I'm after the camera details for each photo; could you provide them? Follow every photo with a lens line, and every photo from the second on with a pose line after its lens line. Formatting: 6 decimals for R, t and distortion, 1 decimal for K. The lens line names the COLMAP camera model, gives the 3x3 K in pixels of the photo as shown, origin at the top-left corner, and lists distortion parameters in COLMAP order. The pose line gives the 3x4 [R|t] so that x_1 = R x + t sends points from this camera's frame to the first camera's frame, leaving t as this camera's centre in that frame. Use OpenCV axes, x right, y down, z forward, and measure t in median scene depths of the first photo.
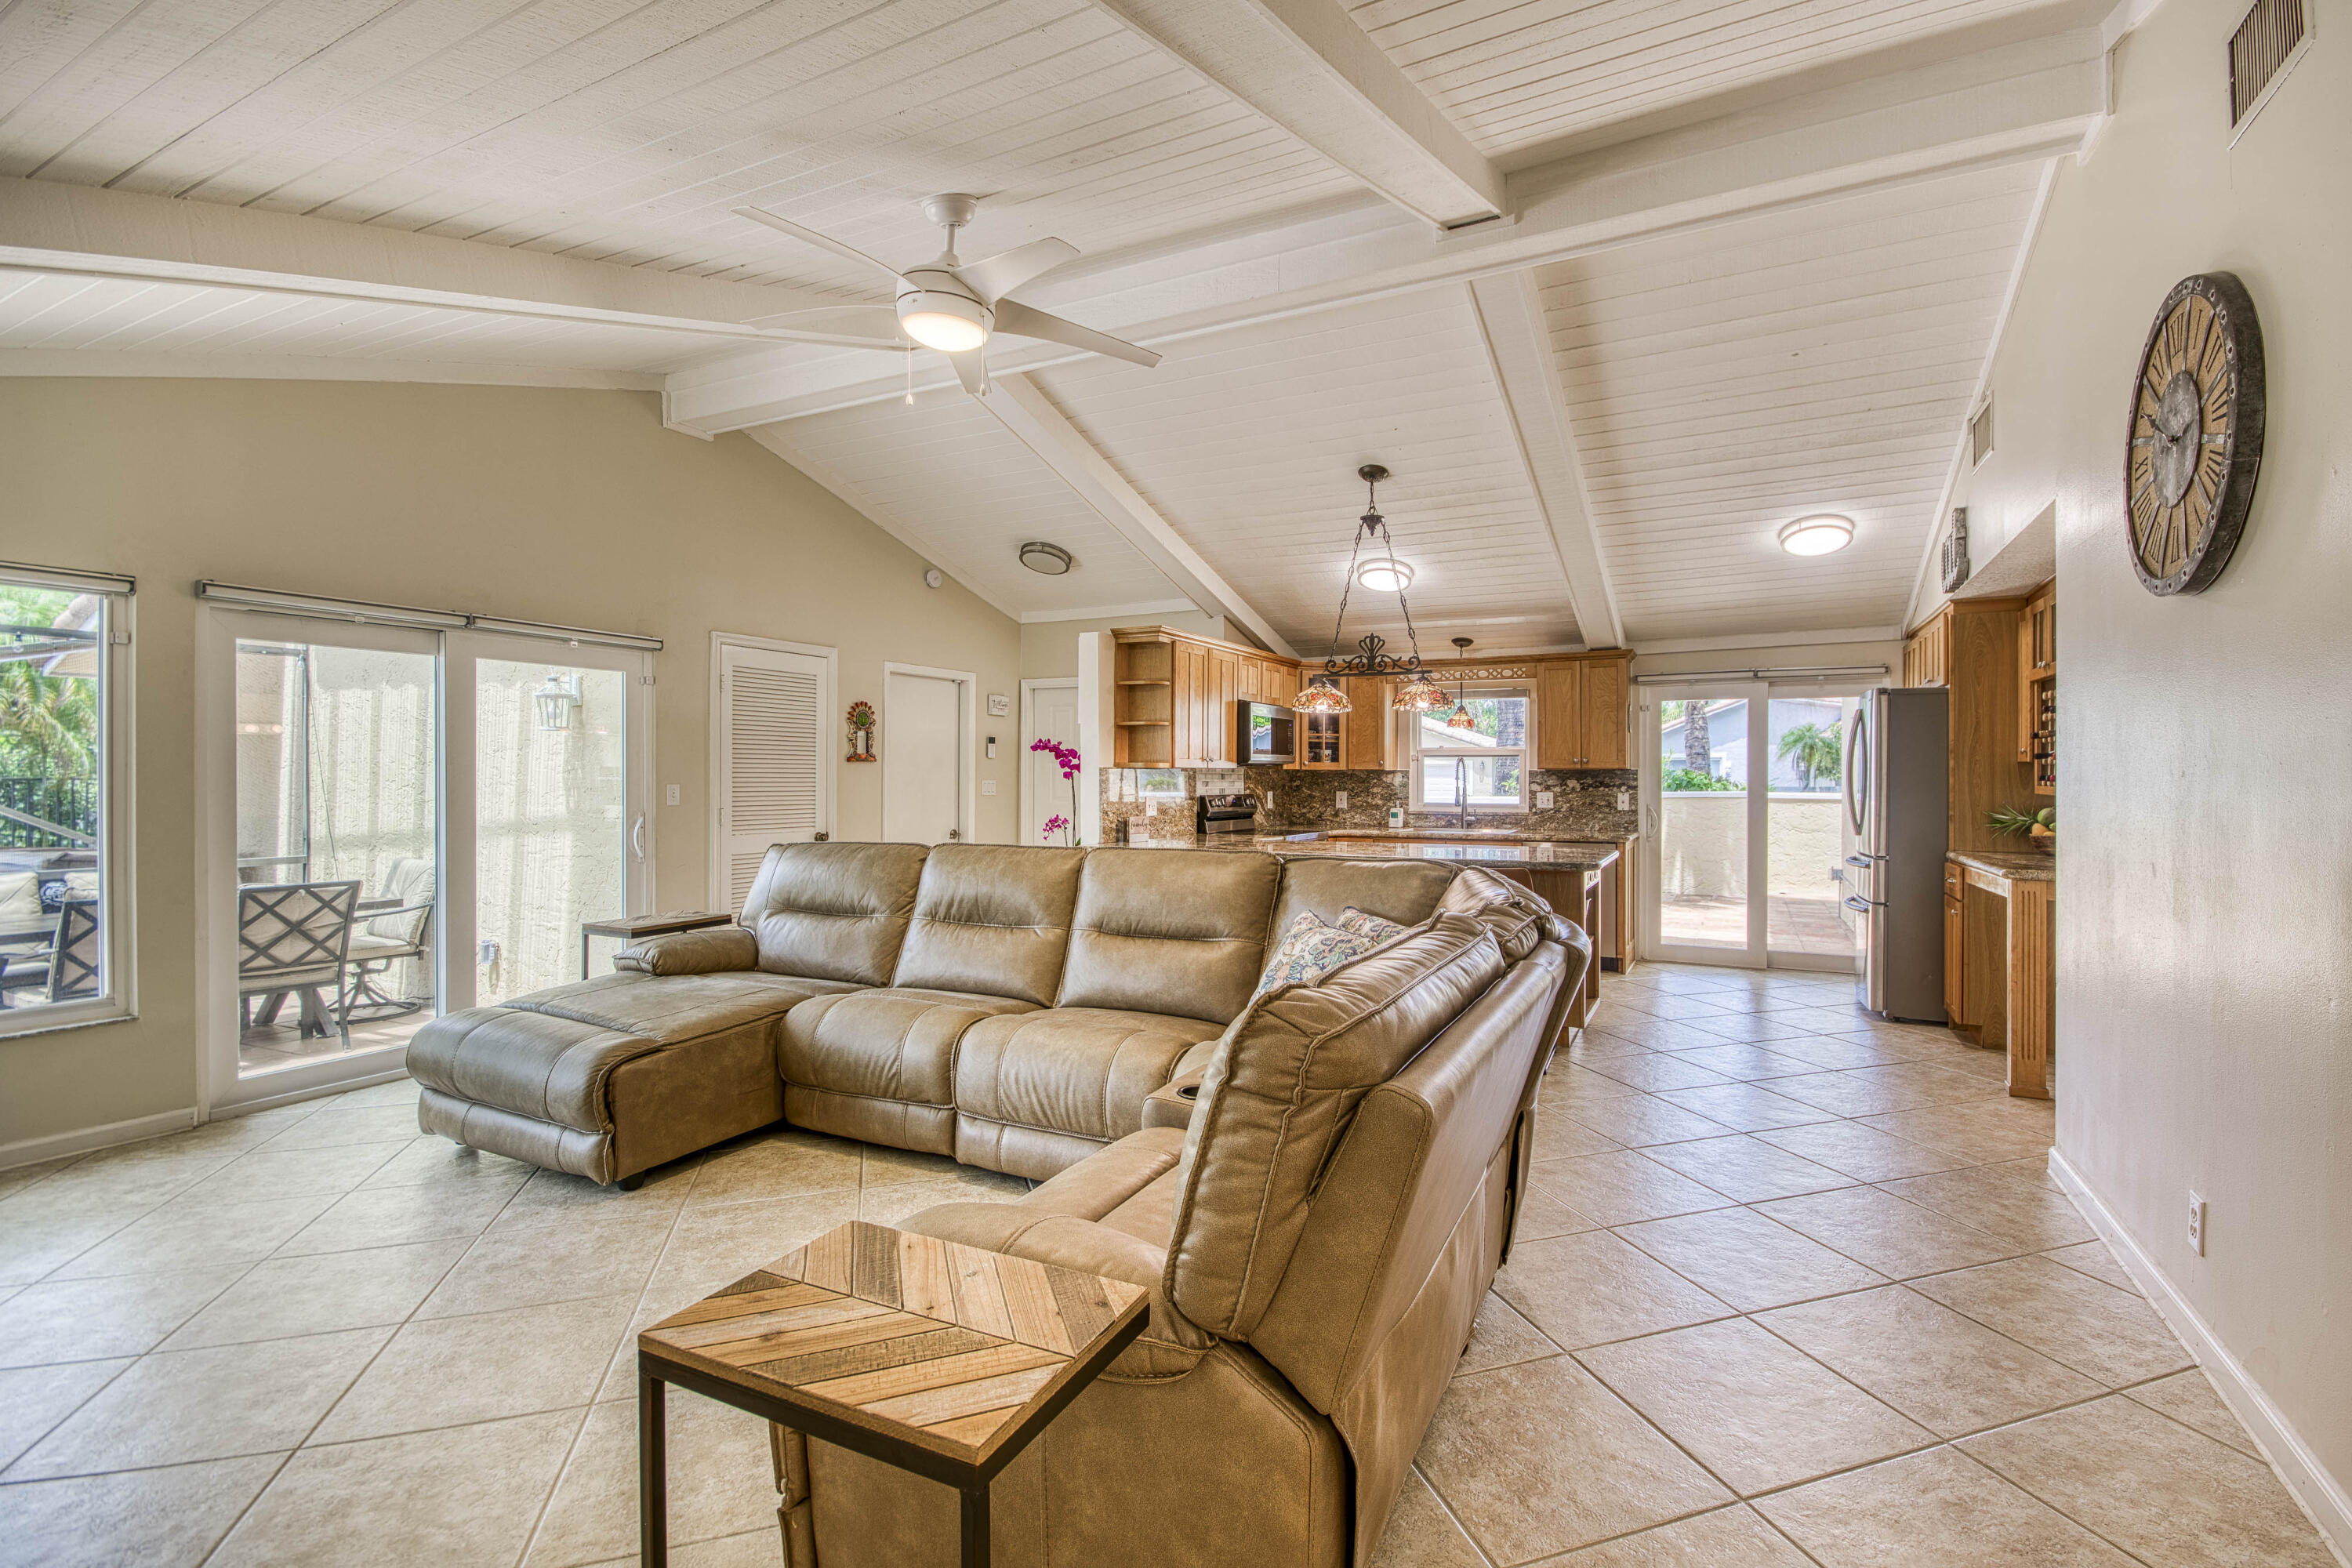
lens RADIAL K [[1054.8, 0, 1218.2], [0, 1054.8, 778.3], [0, 0, 1]] dist [-0.002868, -0.002285]
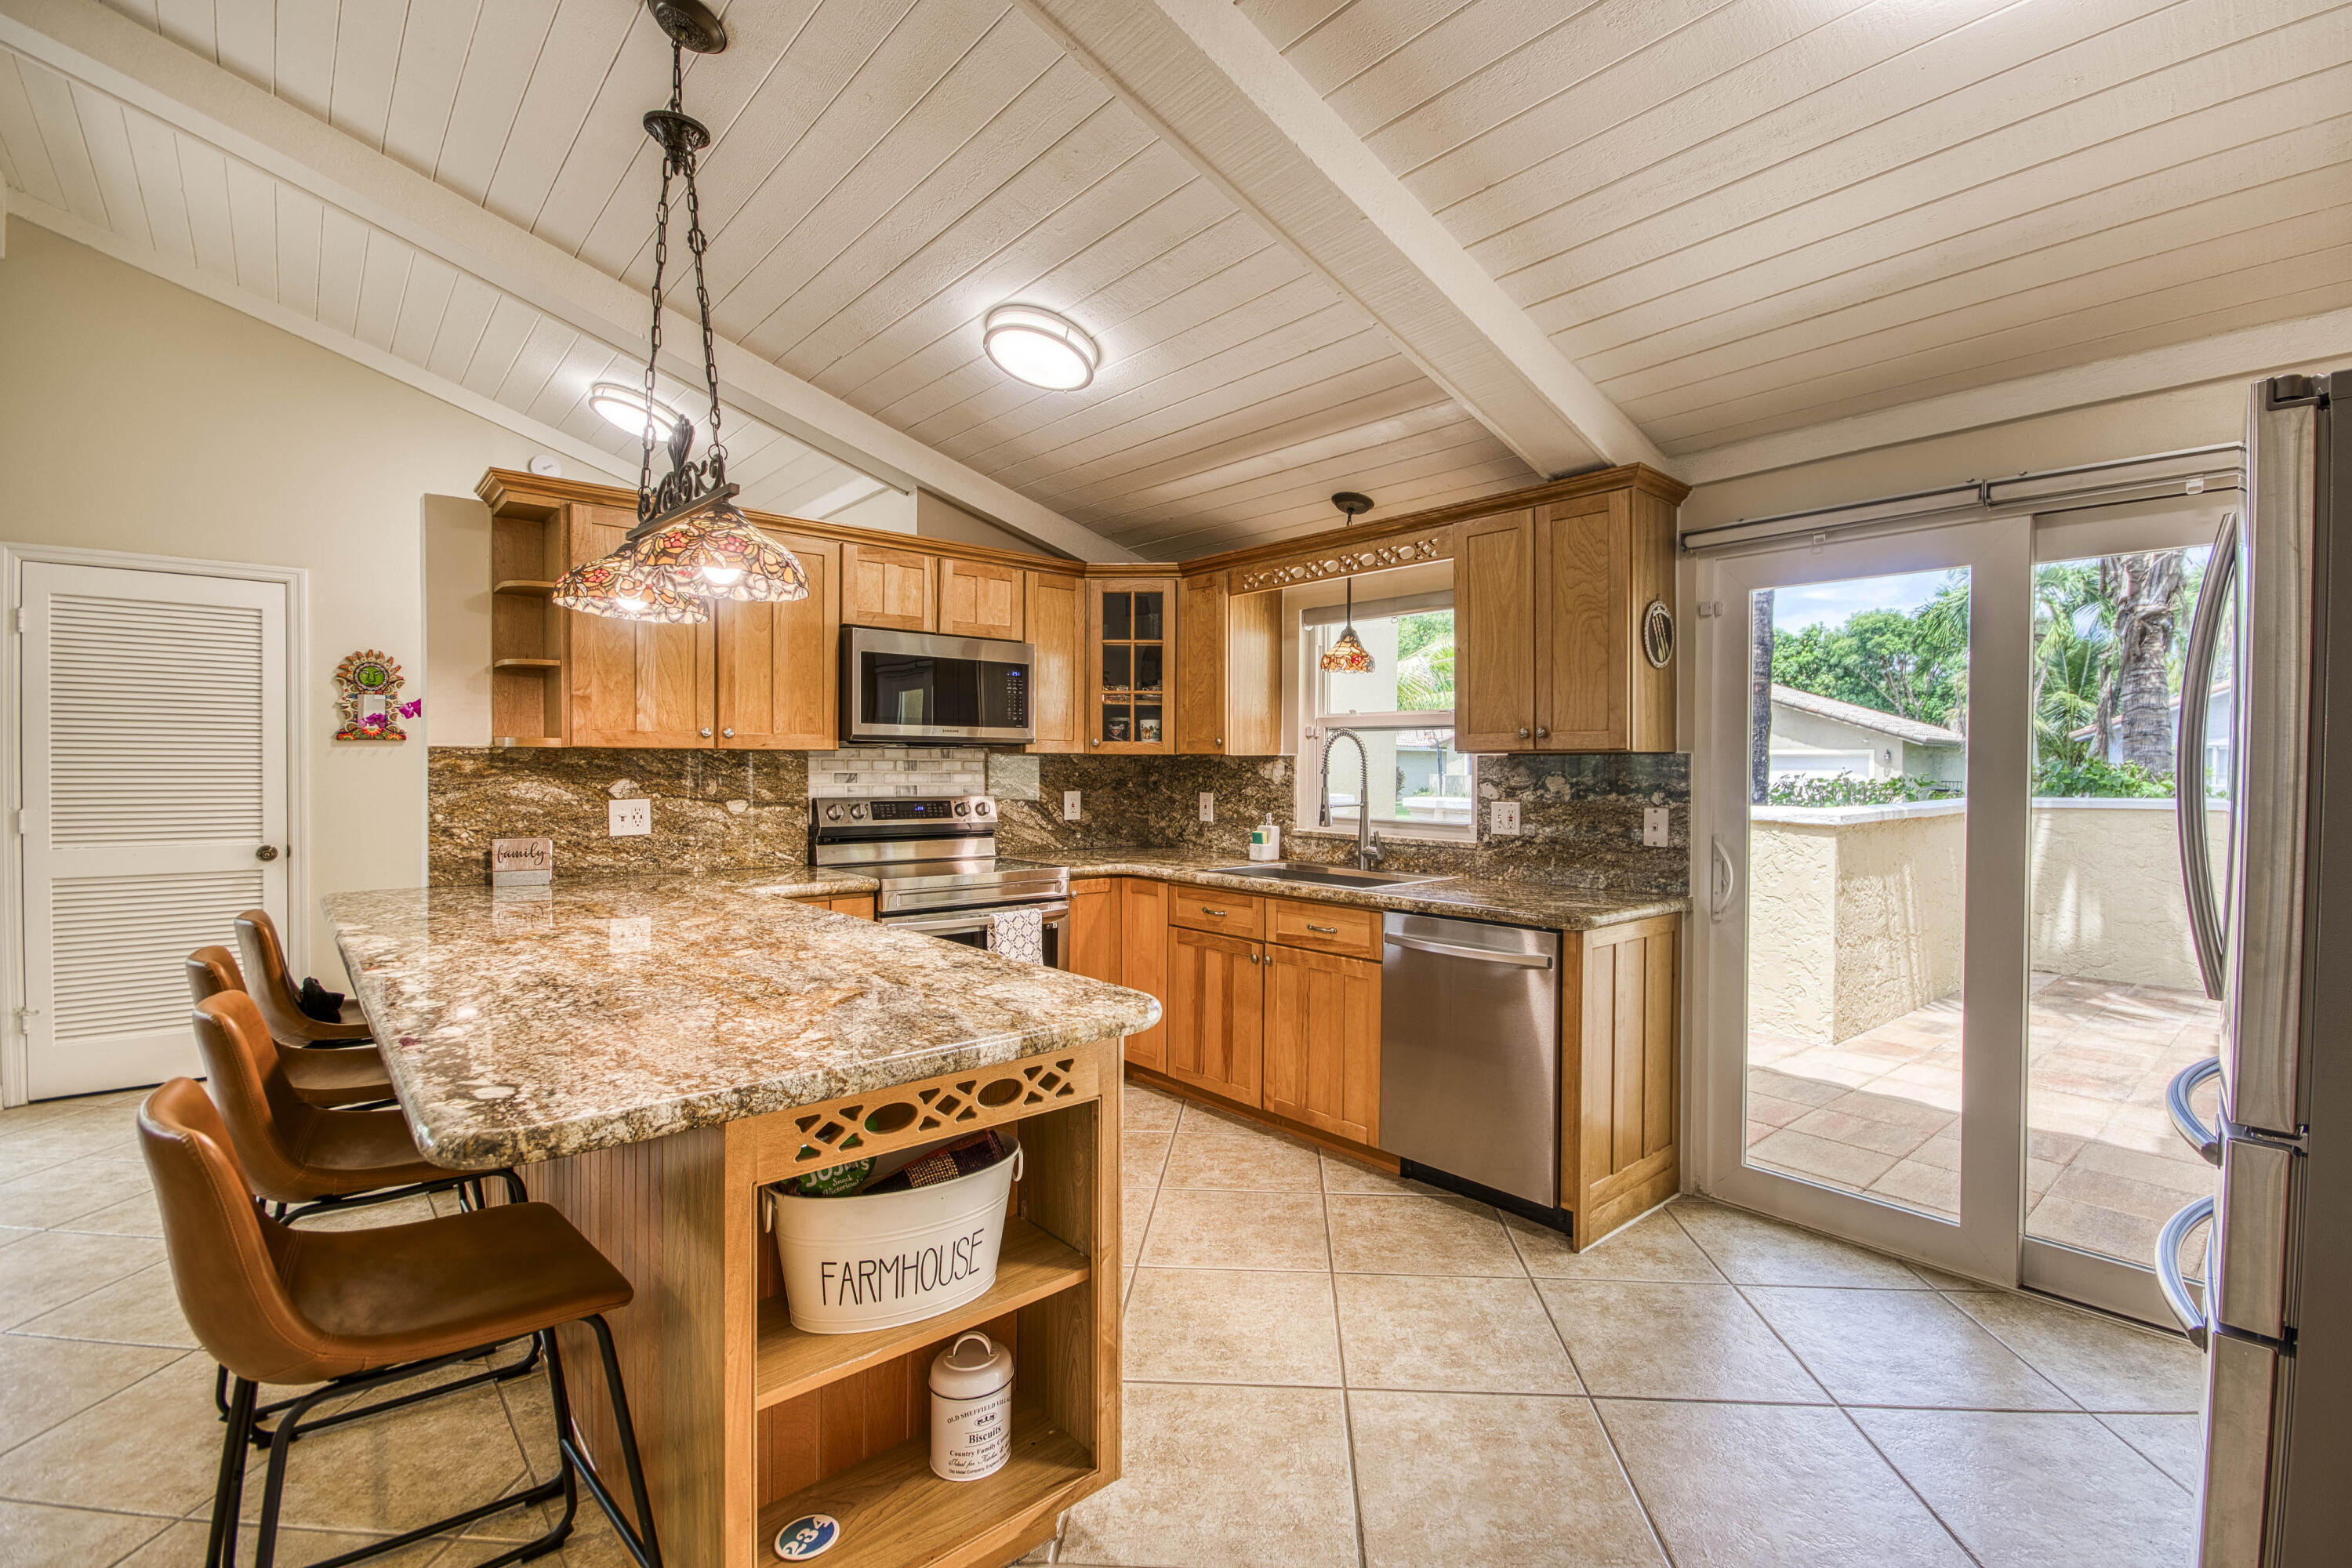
lens RADIAL K [[1054.8, 0, 1204.7], [0, 1054.8, 778.7], [0, 0, 1]] dist [-0.002868, -0.002285]
pose [[0.930227, 0.009655, -0.366858, 0.356154], [-0.006048, 0.999921, 0.010981, -0.001505], [0.366935, -0.007996, 0.930212, 0.505358]]
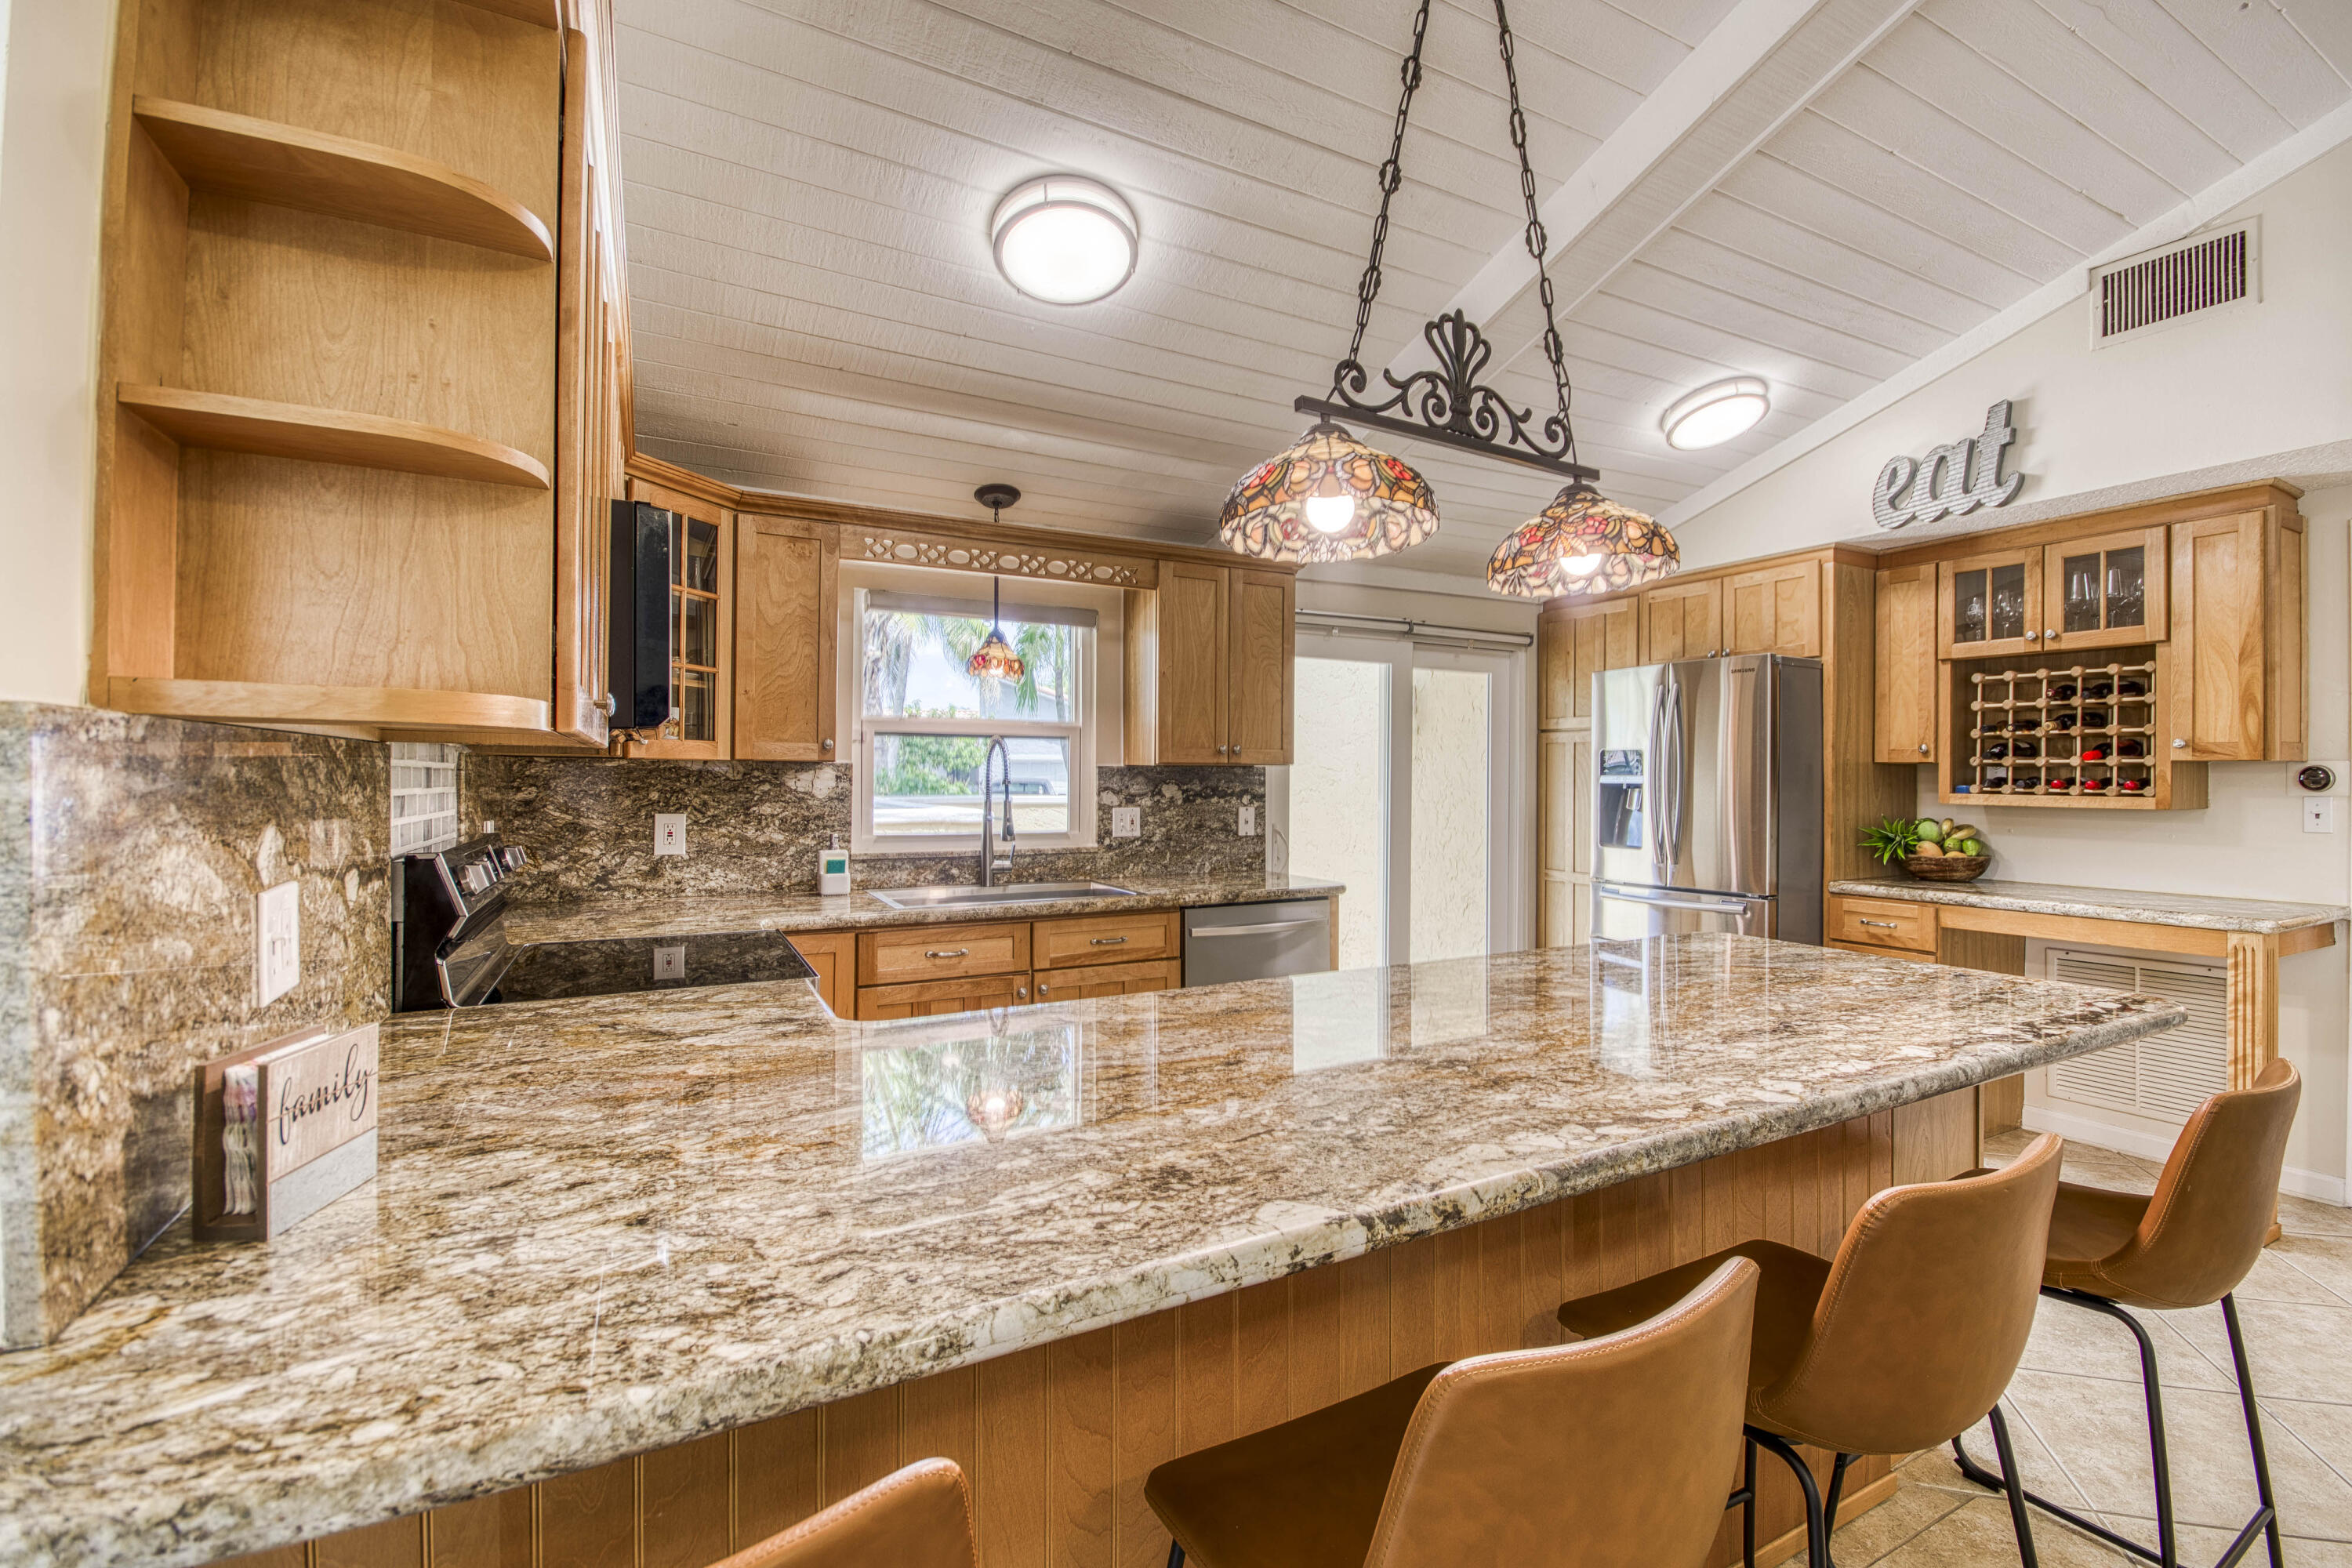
lens RADIAL K [[1054.8, 0, 1237.3], [0, 1054.8, 776.5], [0, 0, 1]] dist [-0.002868, -0.002285]
pose [[0.559401, 0.003274, 0.828891, -0.104368], [-0.001505, 0.999995, -0.002935, -0.001086], [-0.828896, 0.000395, 0.559403, 0.648105]]
